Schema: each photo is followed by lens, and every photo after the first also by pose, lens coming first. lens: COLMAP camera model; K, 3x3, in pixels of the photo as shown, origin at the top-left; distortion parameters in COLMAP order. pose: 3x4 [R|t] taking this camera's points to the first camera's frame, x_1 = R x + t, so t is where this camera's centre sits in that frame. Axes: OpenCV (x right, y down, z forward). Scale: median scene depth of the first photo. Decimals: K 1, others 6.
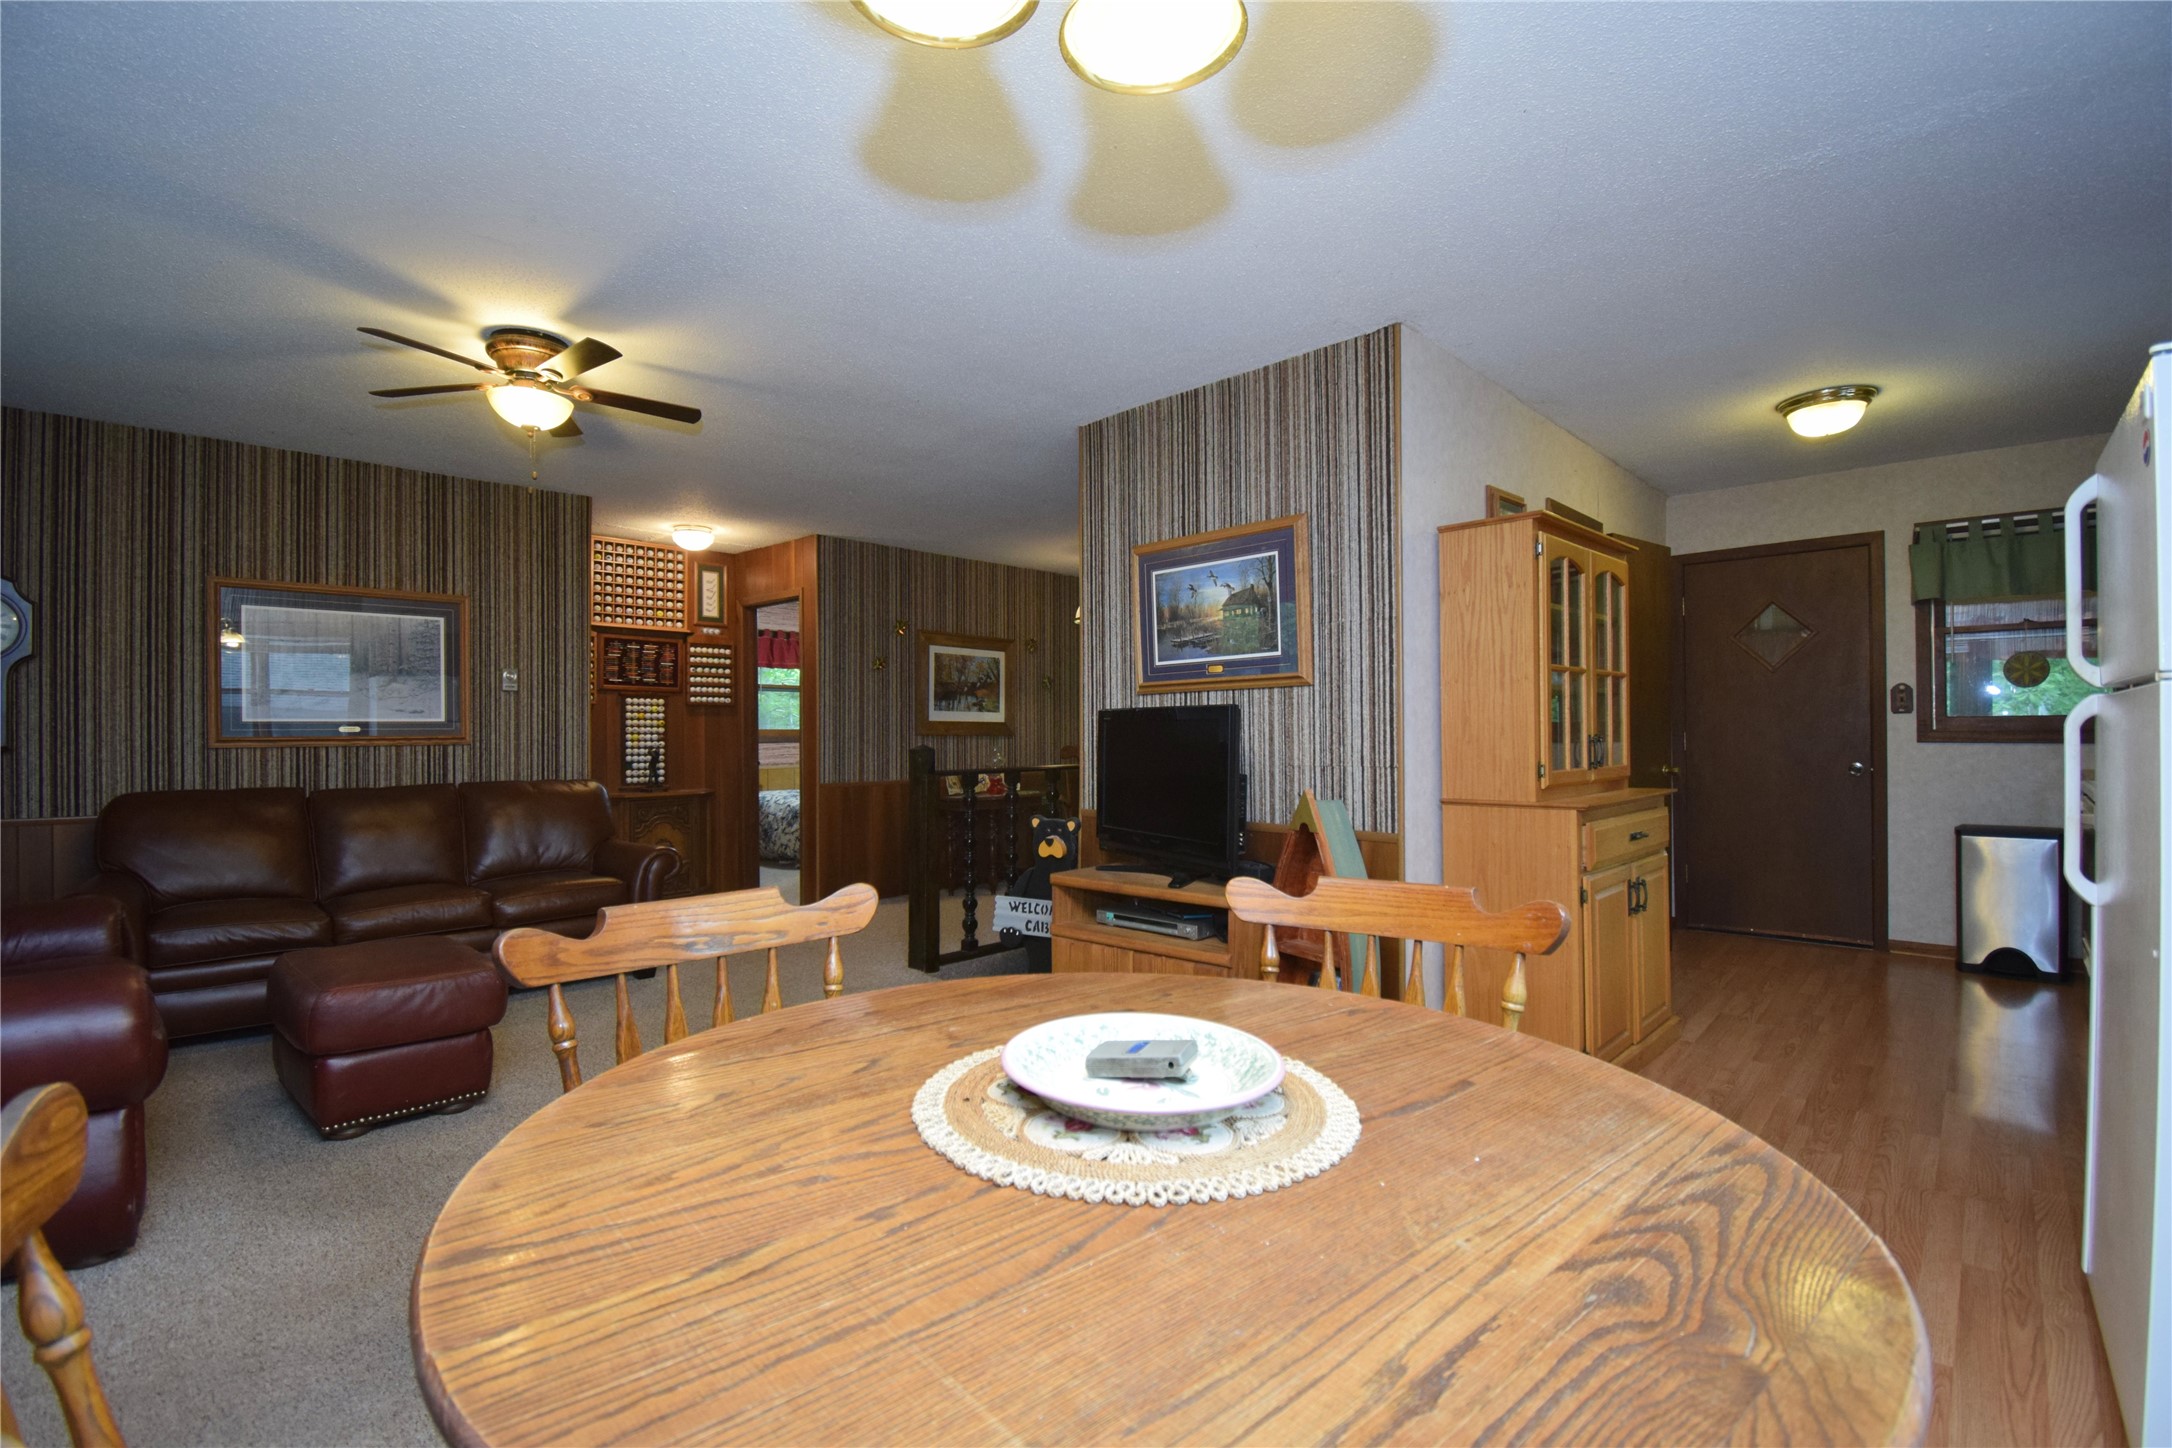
lens RADIAL K [[967.7, 0, 1094.5], [0, 967.7, 730.5], [0, 0, 1]] dist [0.020580, -0.026812]
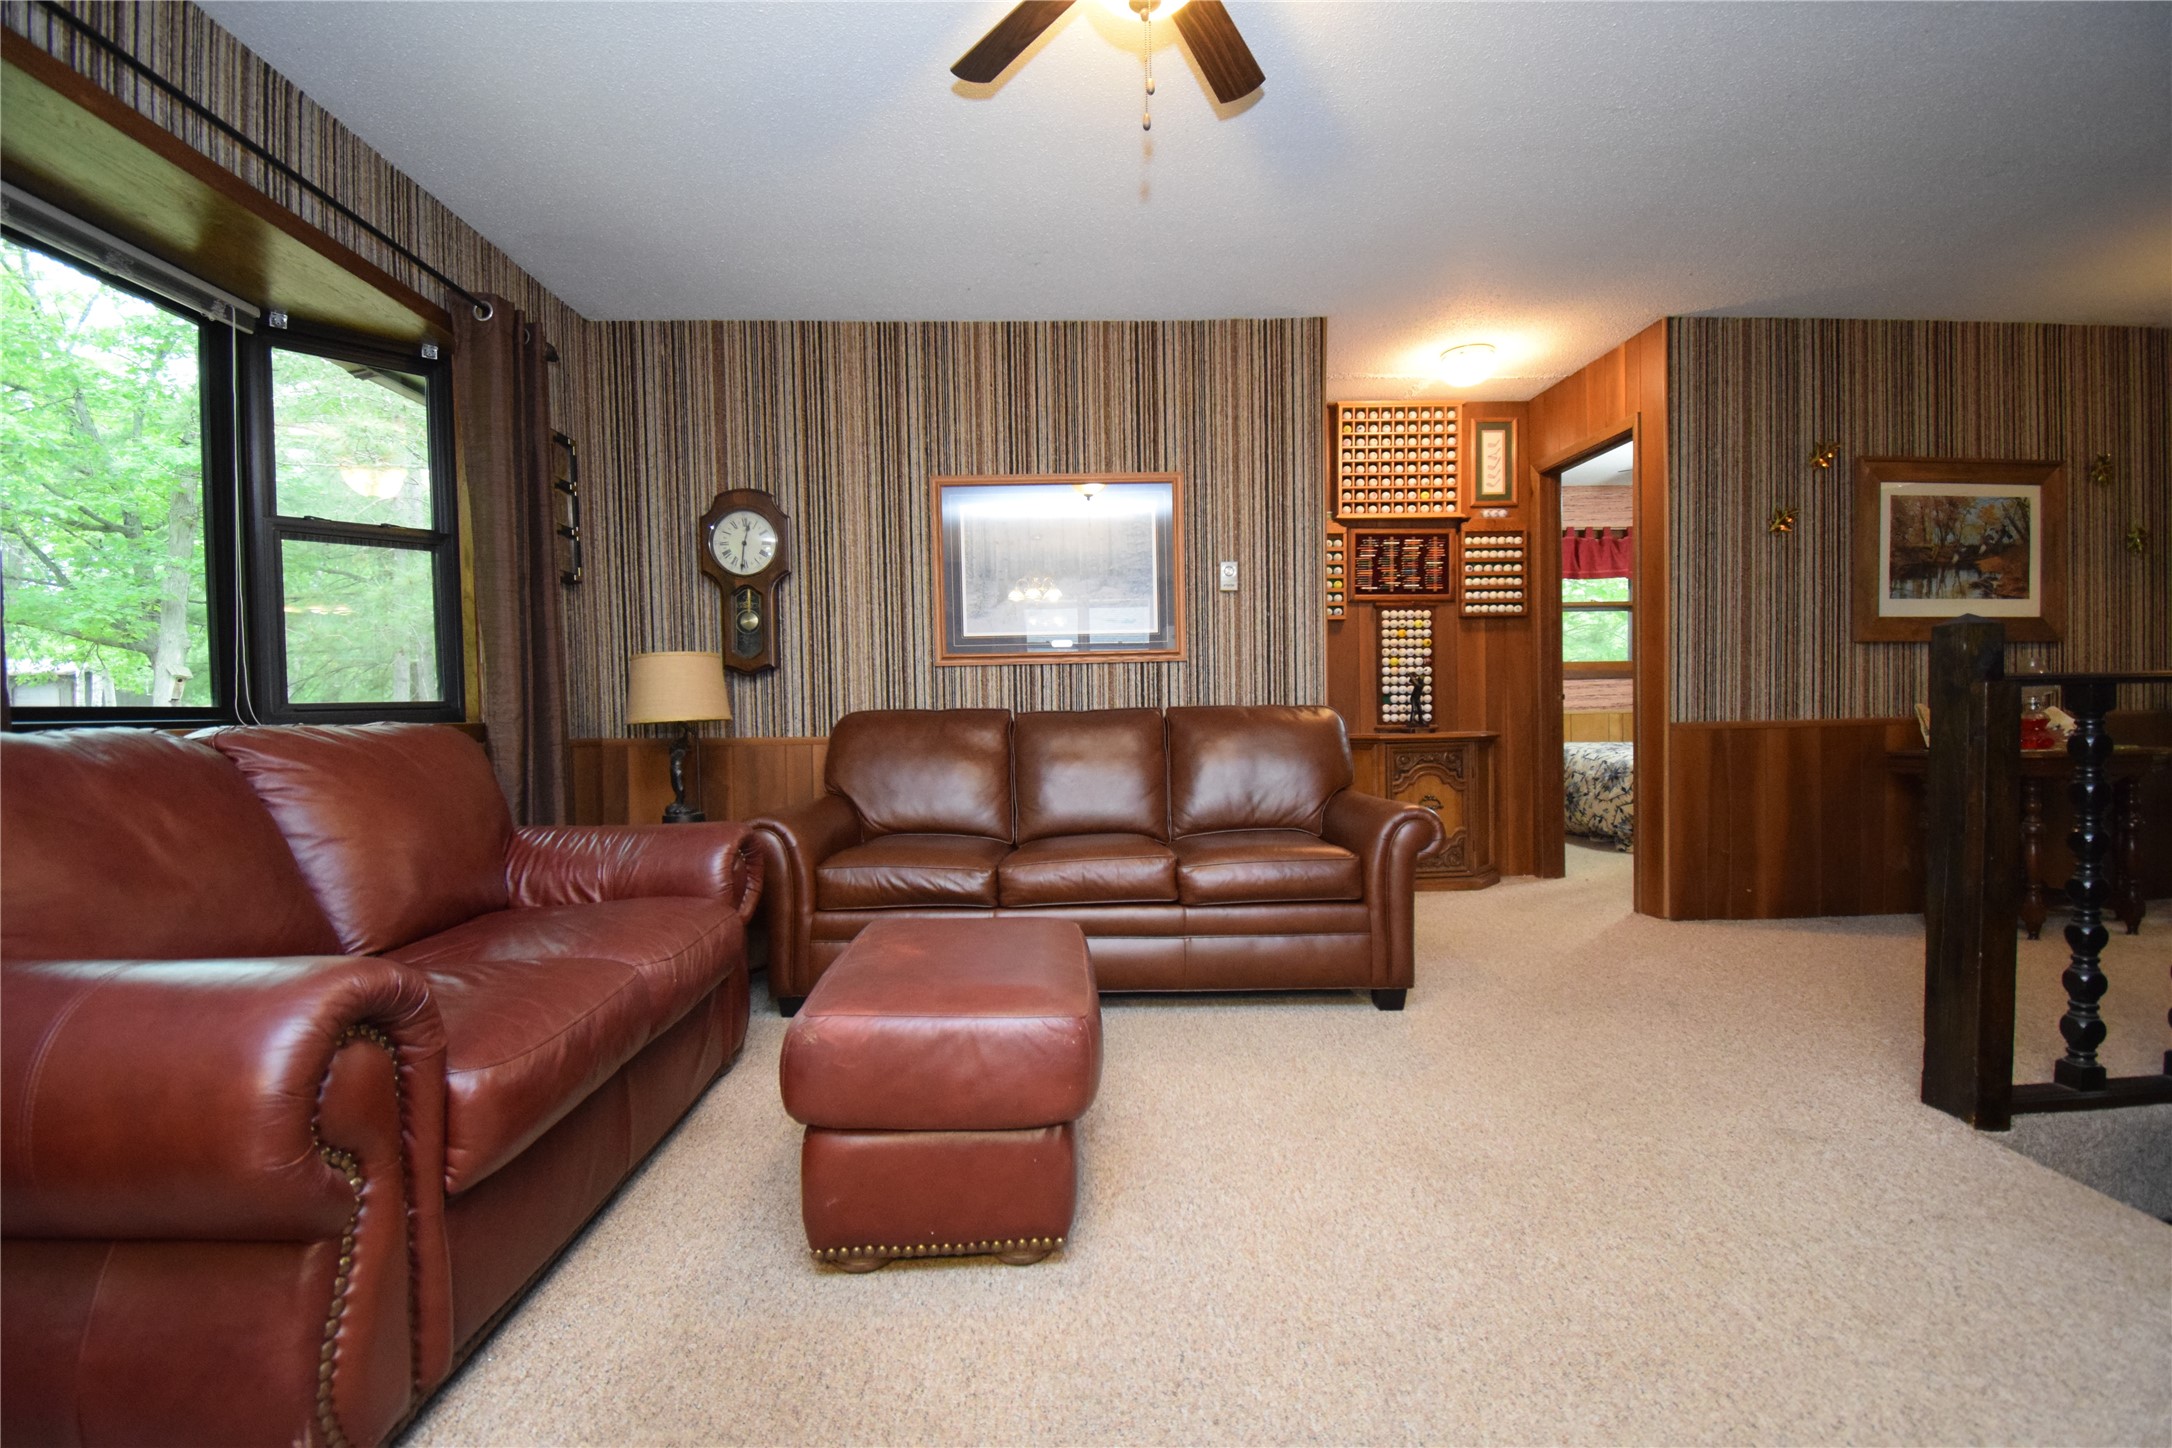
lens RADIAL K [[953.0, 0, 1092.9], [0, 953.0, 732.5], [0, 0, 1]] dist [0.021121, -0.026443]
pose [[0.713674, 0.010437, -0.700400, -0.158061], [0.015876, 0.999391, 0.031069, 0.049000], [0.700298, -0.033293, 0.713074, 0.406550]]
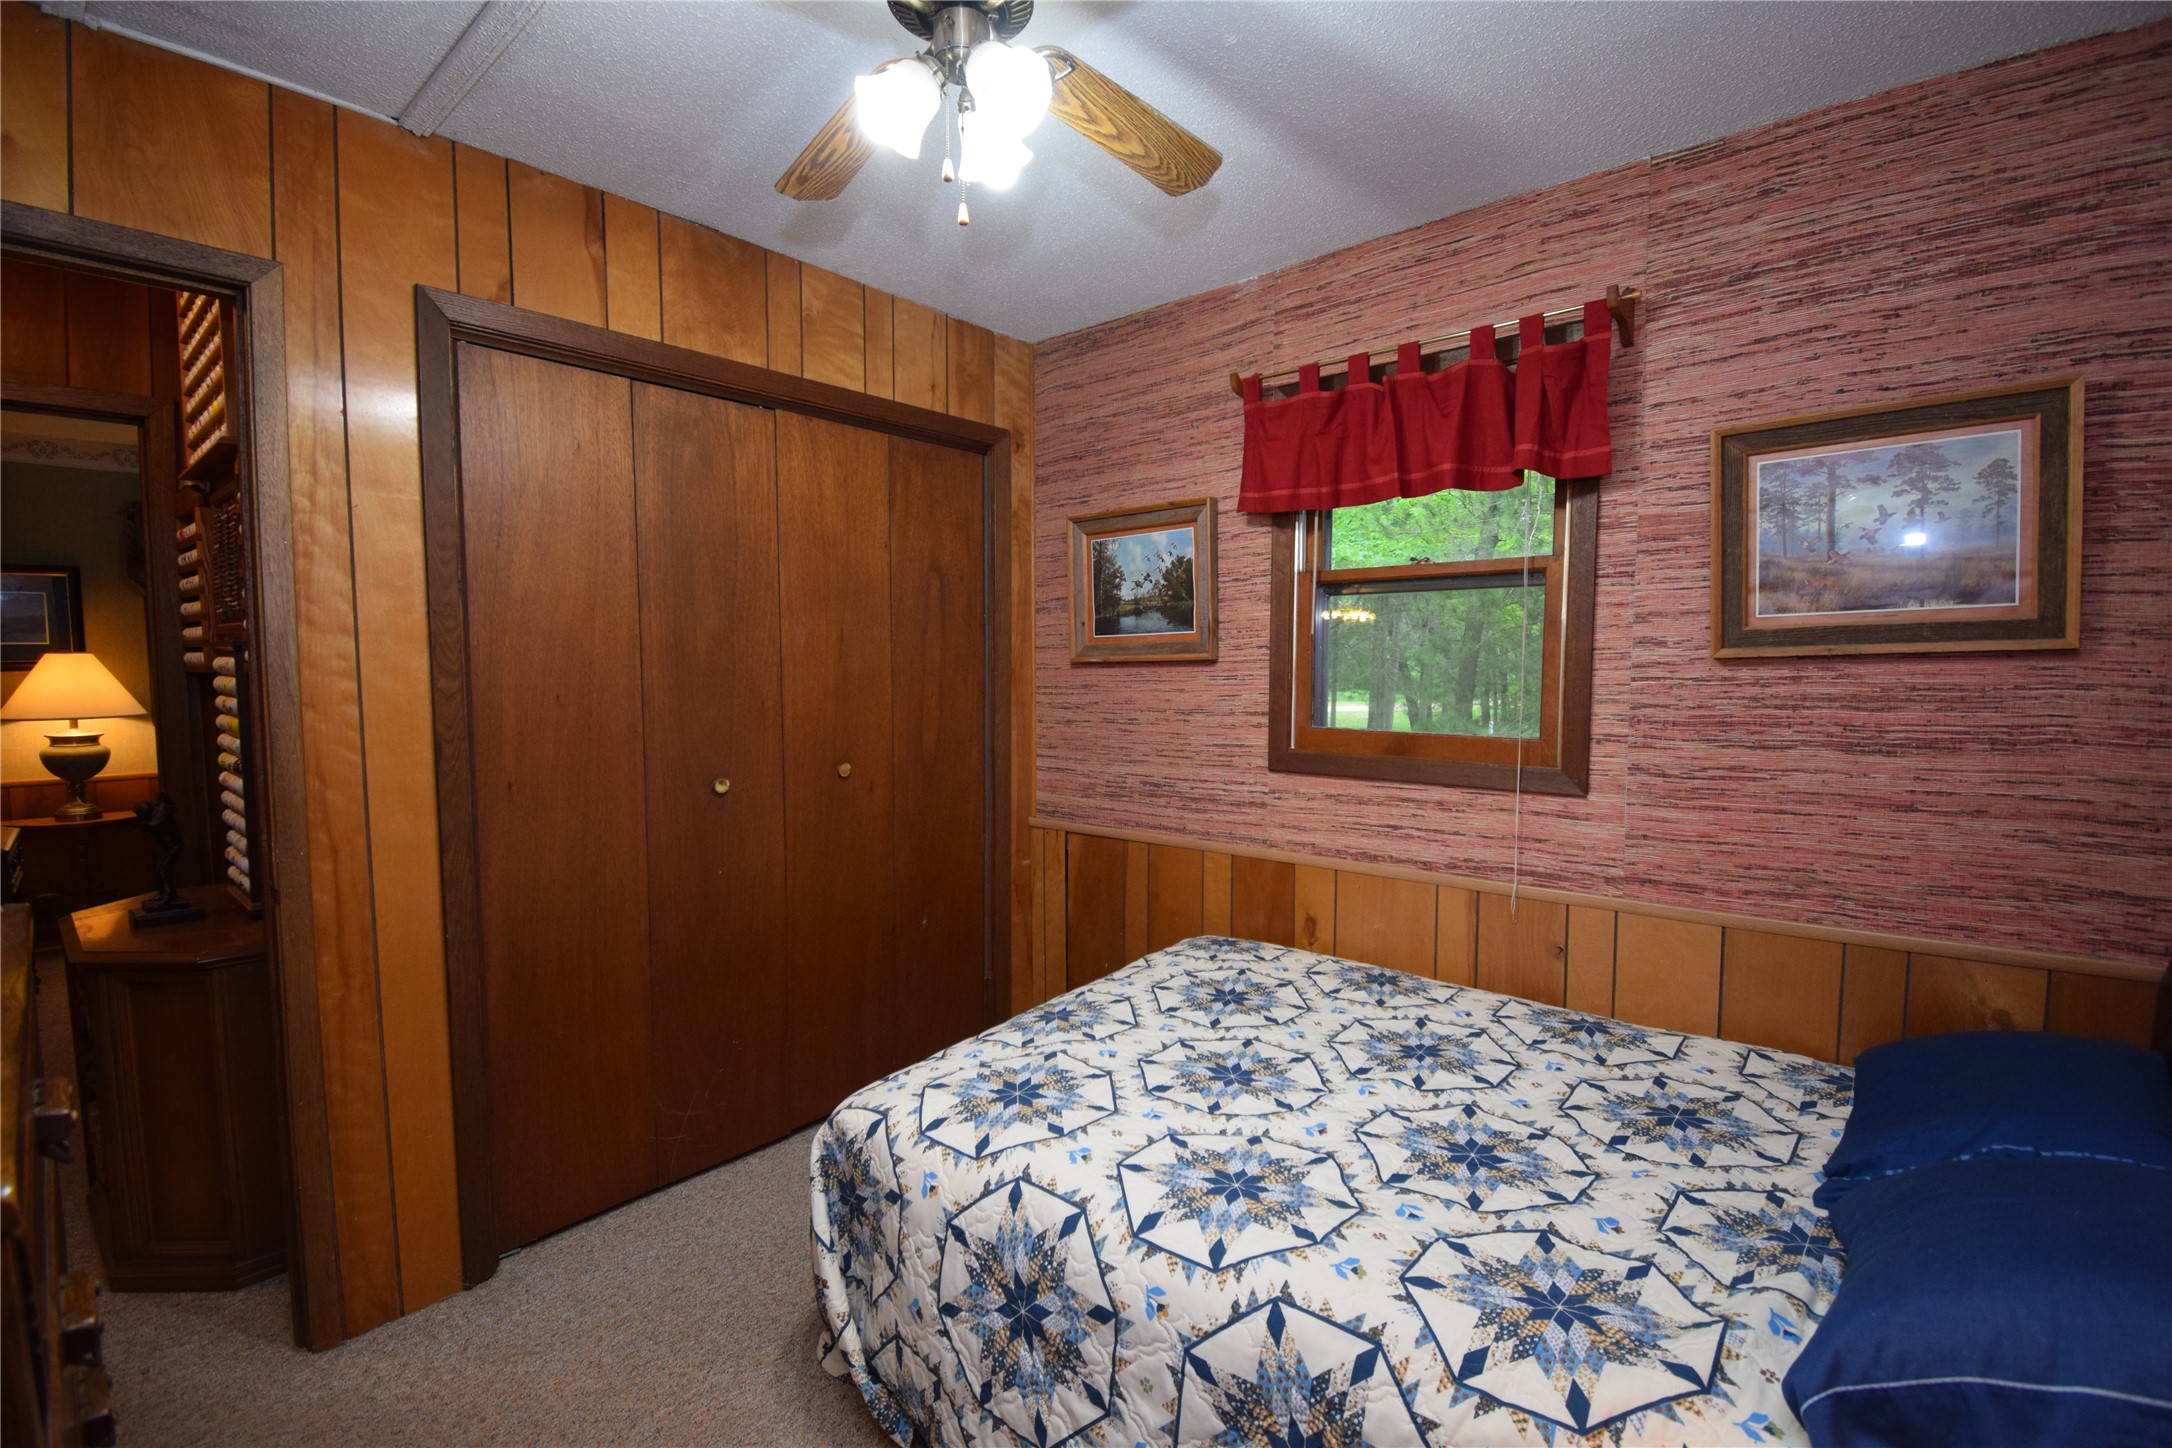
lens RADIAL K [[953.0, 0, 1092.9], [0, 953.0, 732.5], [0, 0, 1]] dist [0.021121, -0.026443]
pose [[0.034865, 0.072263, -0.996776, -0.122339], [0.005829, 0.997351, 0.072509, -0.042253], [0.999375, -0.008338, 0.034351, 1.816184]]
